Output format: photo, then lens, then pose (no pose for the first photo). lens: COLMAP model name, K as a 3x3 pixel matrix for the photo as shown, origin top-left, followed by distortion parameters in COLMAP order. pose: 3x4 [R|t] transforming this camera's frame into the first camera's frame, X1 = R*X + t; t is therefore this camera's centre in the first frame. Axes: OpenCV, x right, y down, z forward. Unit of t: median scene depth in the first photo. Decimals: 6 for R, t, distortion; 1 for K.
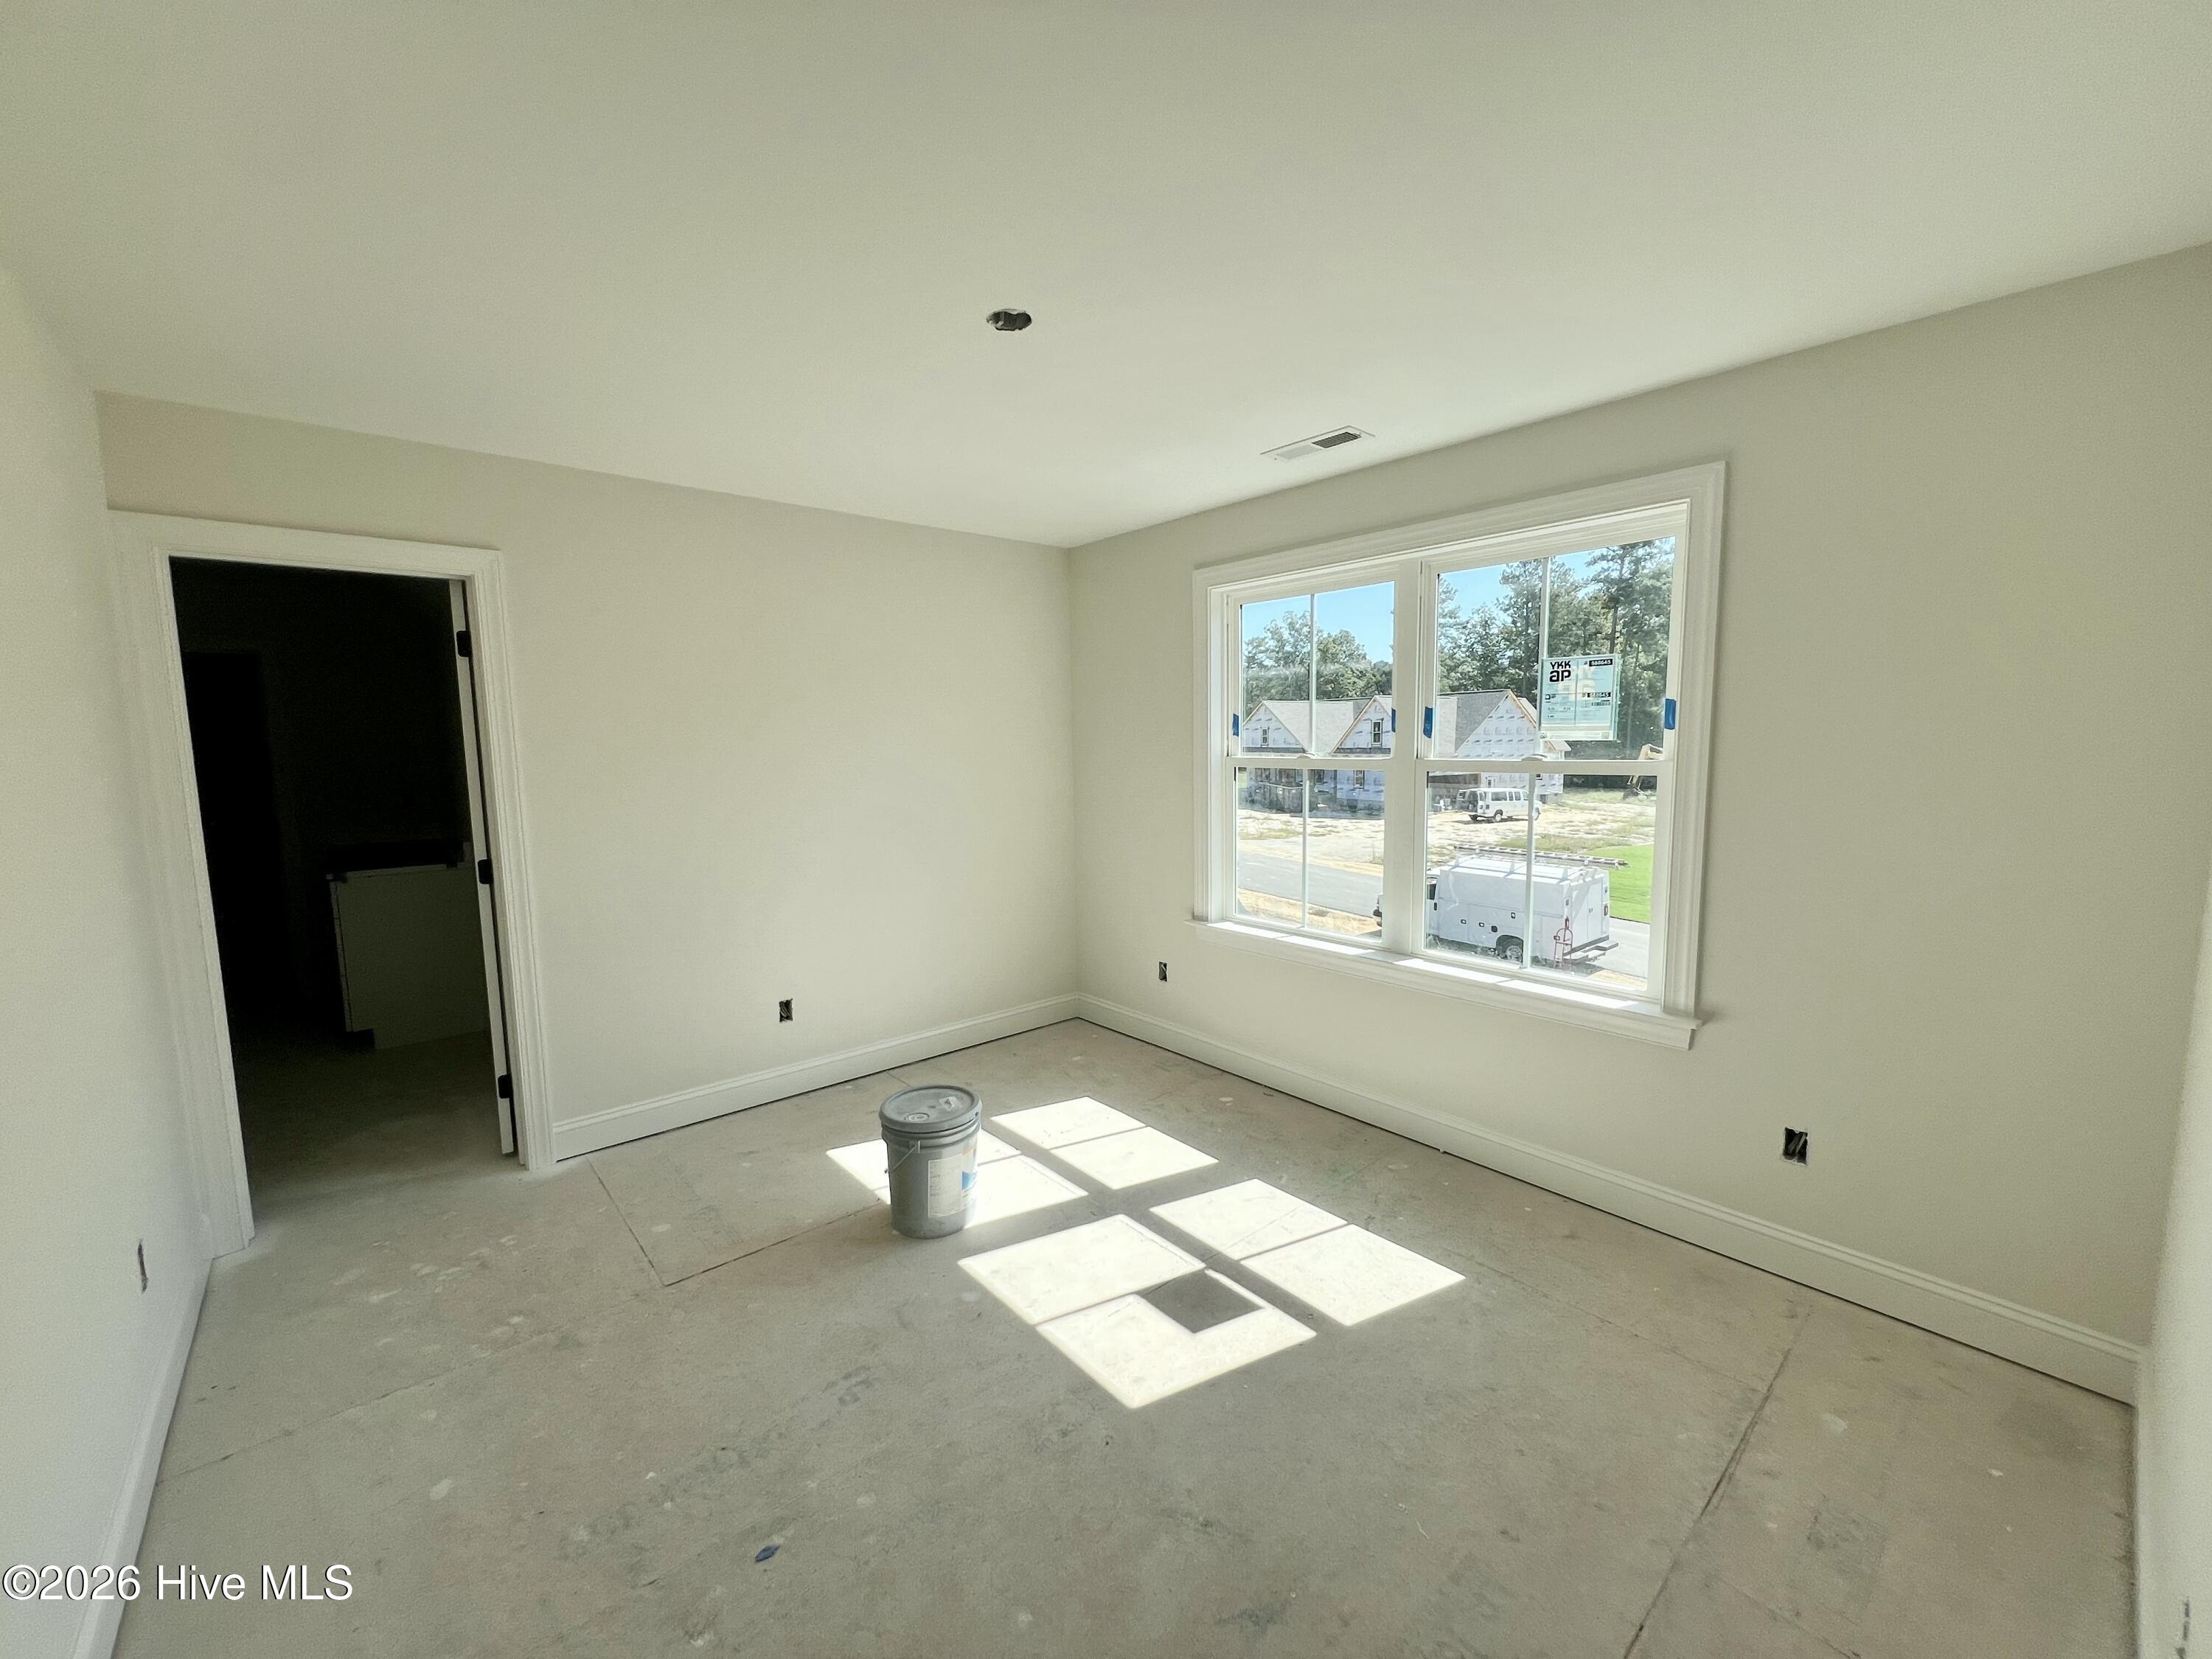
lens RADIAL K [[878.3, 0, 1106.0], [0, 878.3, 829.5], [0, 0, 1]] dist [-0.001863, 0.000052]
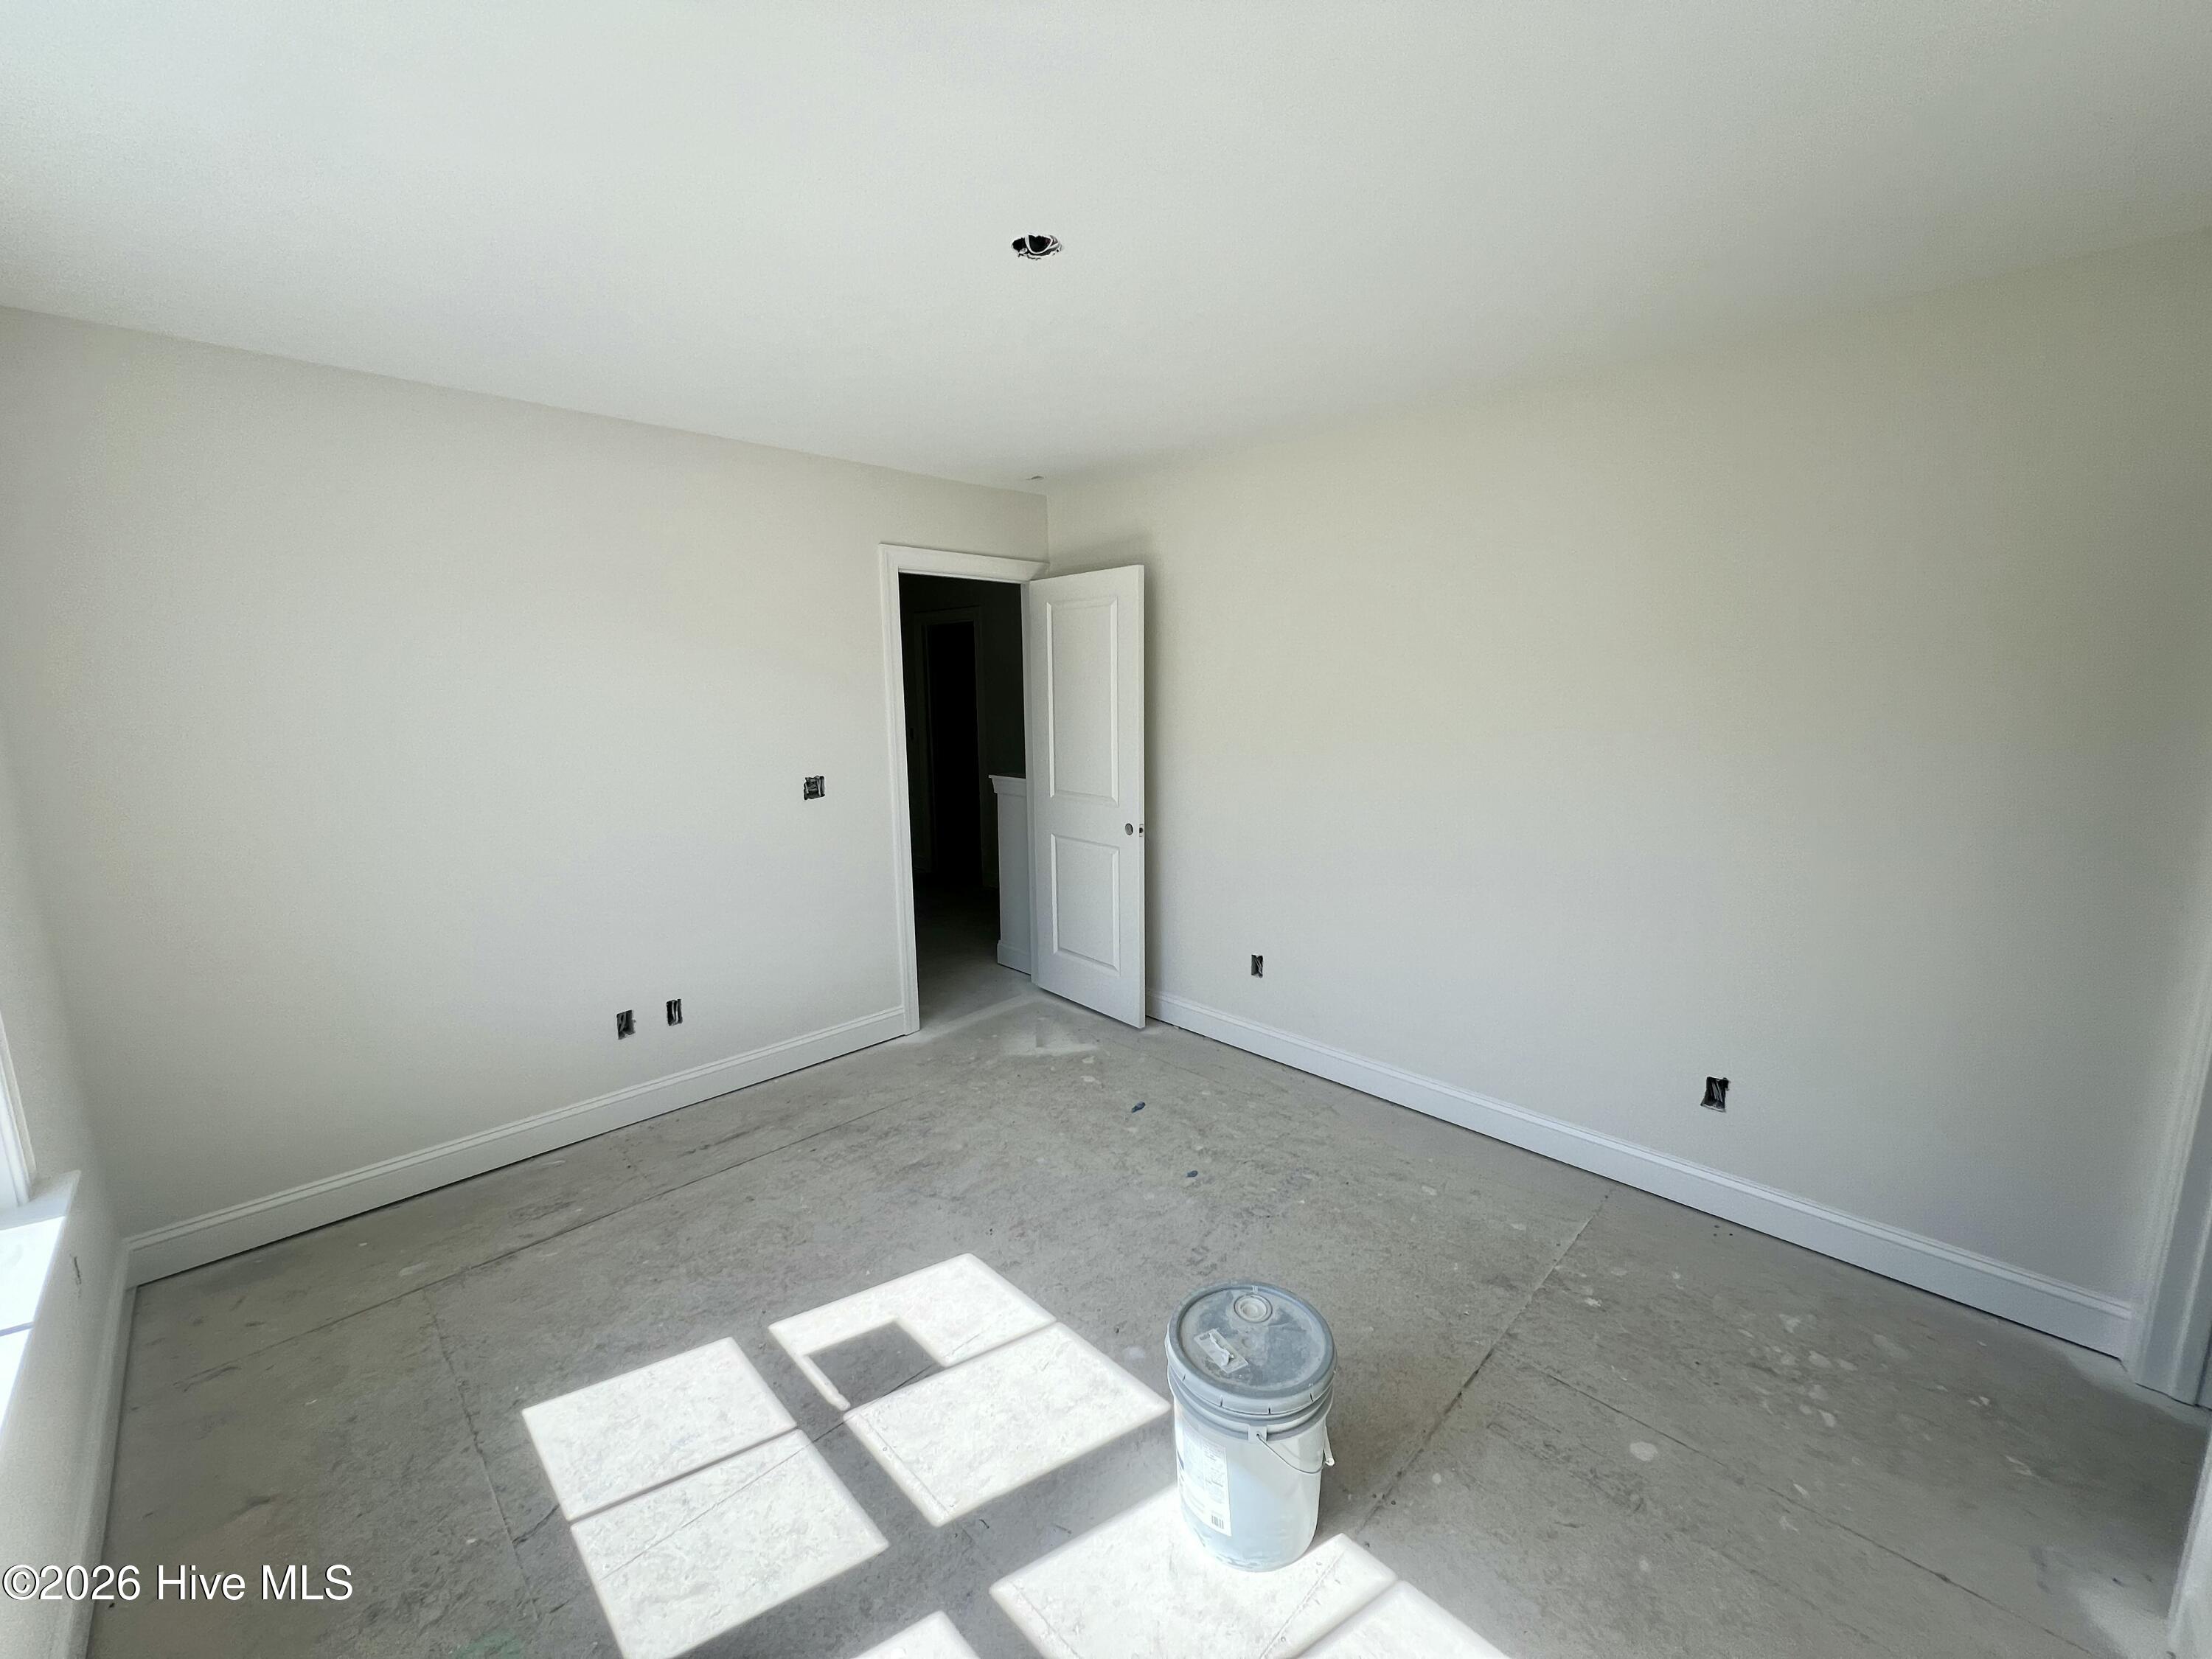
lens RADIAL K [[878.3, 0, 1106.0], [0, 878.3, 829.5], [0, 0, 1]] dist [-0.001863, 0.000052]
pose [[-0.997306, 0.032413, -0.065810, -0.087938], [0.013512, 0.962907, 0.269494, -0.218116], [0.072104, 0.267879, -0.960751, 1.771462]]
